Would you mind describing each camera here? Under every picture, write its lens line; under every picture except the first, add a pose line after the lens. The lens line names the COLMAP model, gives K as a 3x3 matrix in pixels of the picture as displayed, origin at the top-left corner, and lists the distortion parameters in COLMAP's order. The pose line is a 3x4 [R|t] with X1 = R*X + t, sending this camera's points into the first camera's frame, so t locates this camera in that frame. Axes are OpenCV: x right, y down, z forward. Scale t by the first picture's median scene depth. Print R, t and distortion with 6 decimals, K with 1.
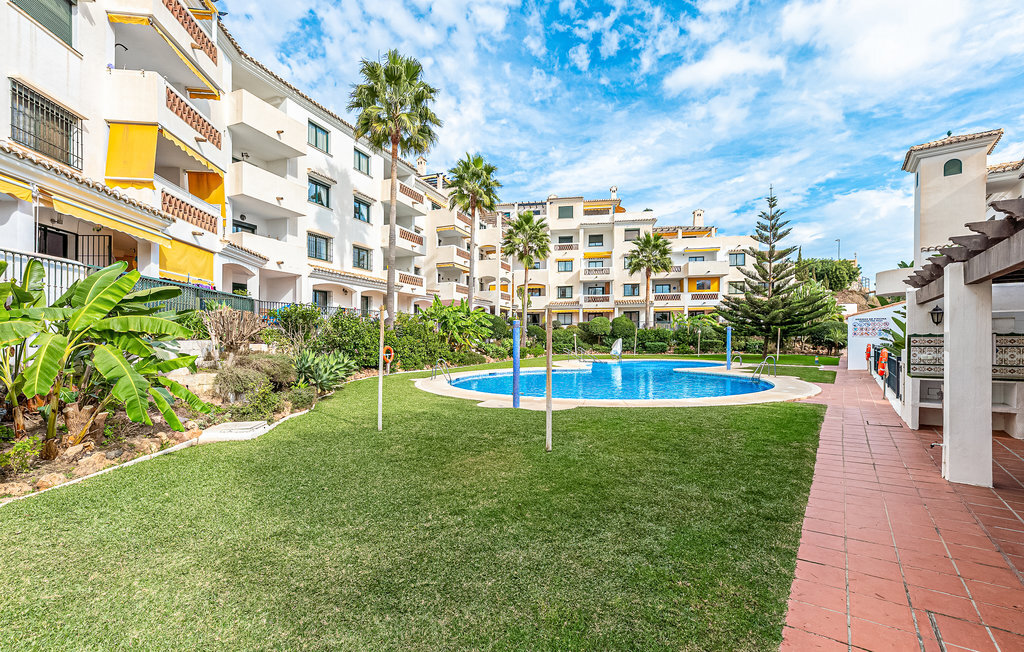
lens RADIAL K [[417.7, 0, 555.6], [0, 417.7, 358.8], [0, 0, 1]] dist [0.009430, -0.002796]
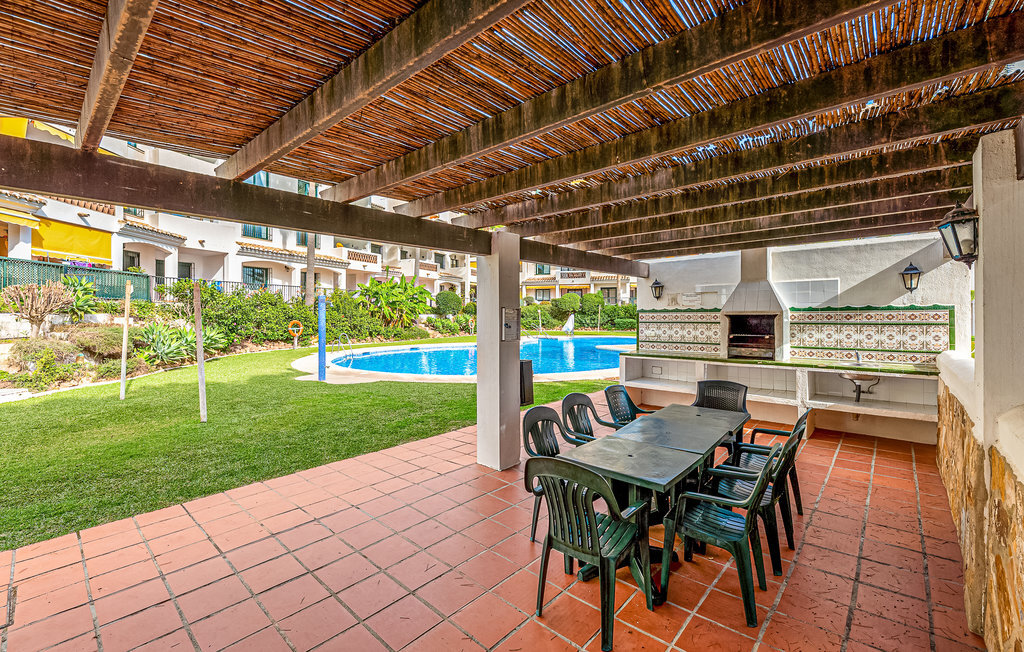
lens RADIAL K [[417.7, 0, 543.0], [0, 417.7, 332.4], [0, 0, 1]] dist [0.009430, -0.002796]
pose [[0.996015, 0.008013, -0.088830, 0.194637], [-0.008633, 0.999941, -0.006594, 0.000410], [0.088772, 0.007334, 0.996025, 0.010752]]
